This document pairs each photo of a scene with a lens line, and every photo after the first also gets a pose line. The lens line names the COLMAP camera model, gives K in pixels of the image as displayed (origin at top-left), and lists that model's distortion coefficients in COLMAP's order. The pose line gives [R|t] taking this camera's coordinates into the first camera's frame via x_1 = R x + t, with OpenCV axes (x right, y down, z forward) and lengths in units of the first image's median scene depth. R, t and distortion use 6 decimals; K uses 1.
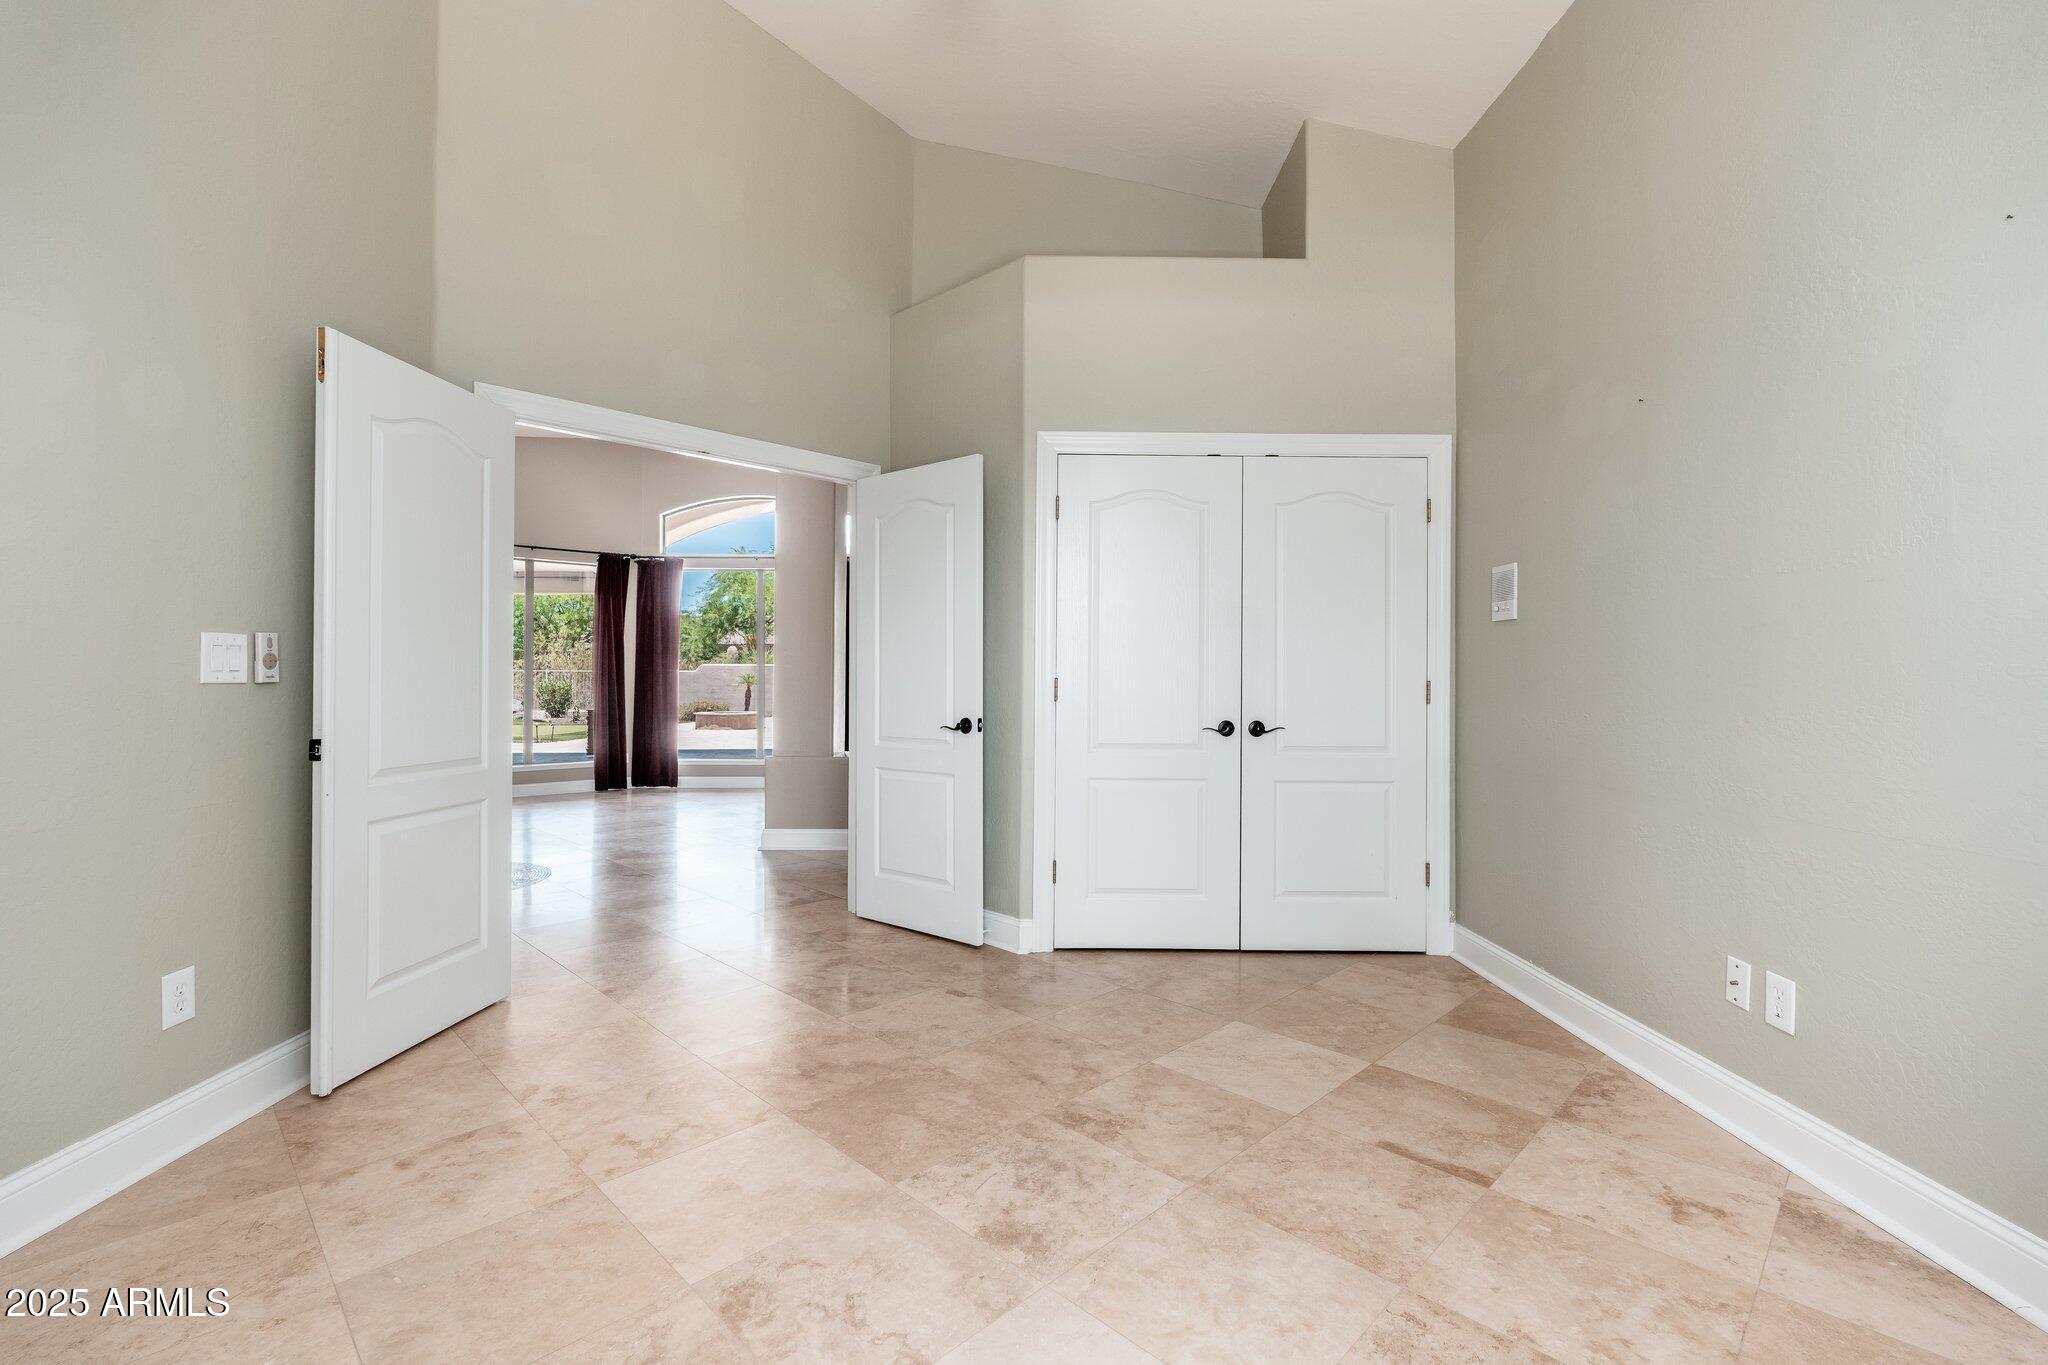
lens RADIAL K [[915.8, 0, 1024.0], [0, 915.8, 682.5], [0, 0, 1]] dist [0.000231, 0.000139]
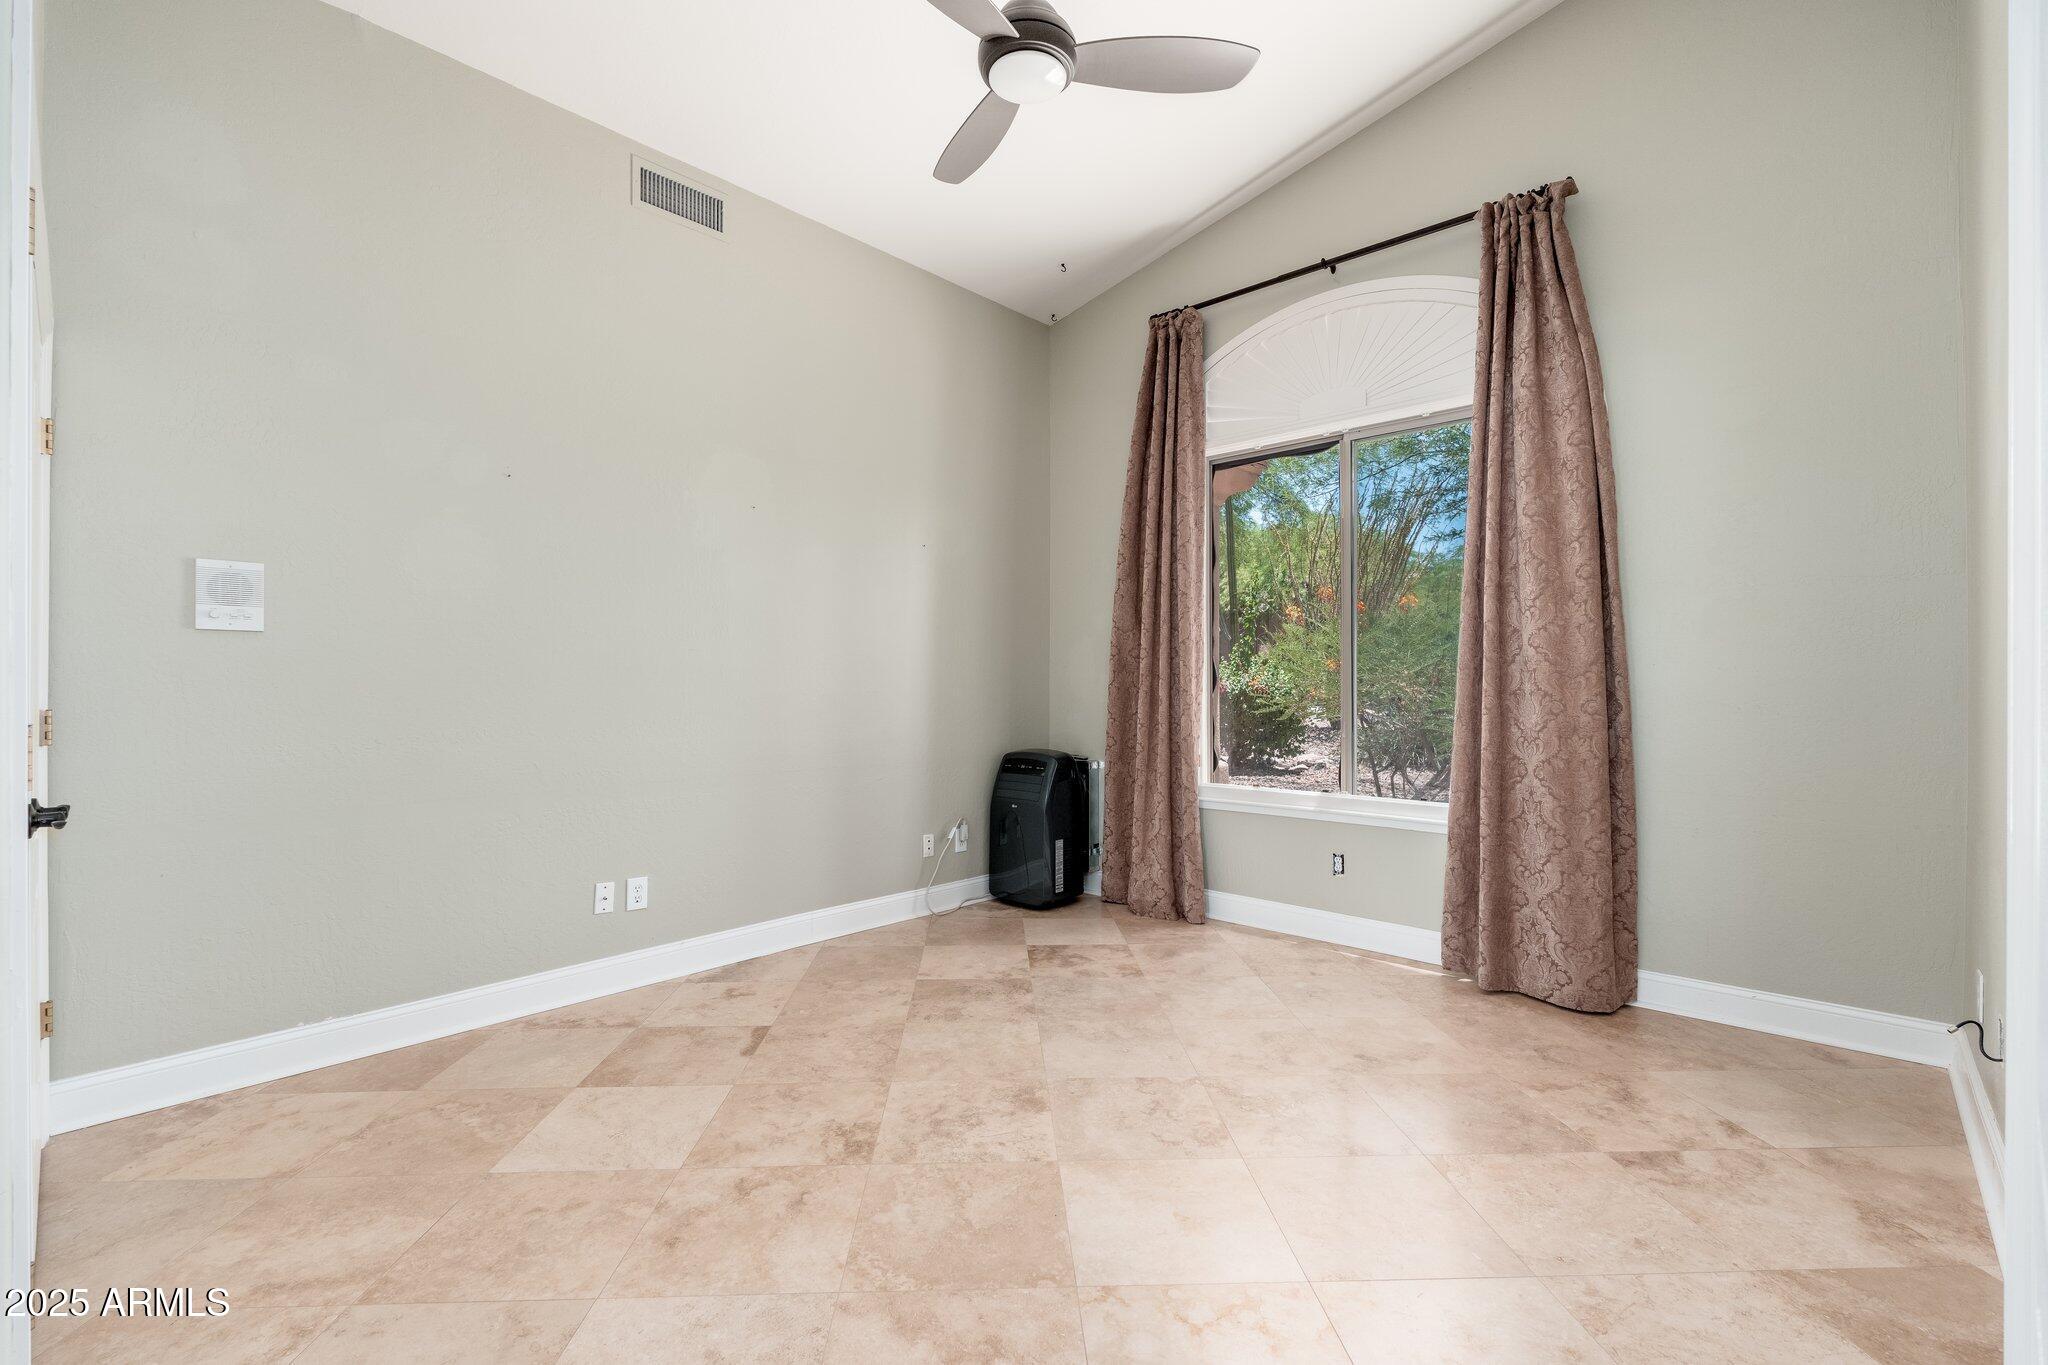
lens RADIAL K [[912.2, 0, 1024.0], [0, 912.2, 682.5], [0, 0, 1]] dist [0.002619, 0.000085]
pose [[-0.739750, -0.002233, 0.672879, -0.765708], [-0.002603, 0.999997, 0.000457, -0.036245], [-0.672877, -0.001414, -0.739753, 1.643765]]
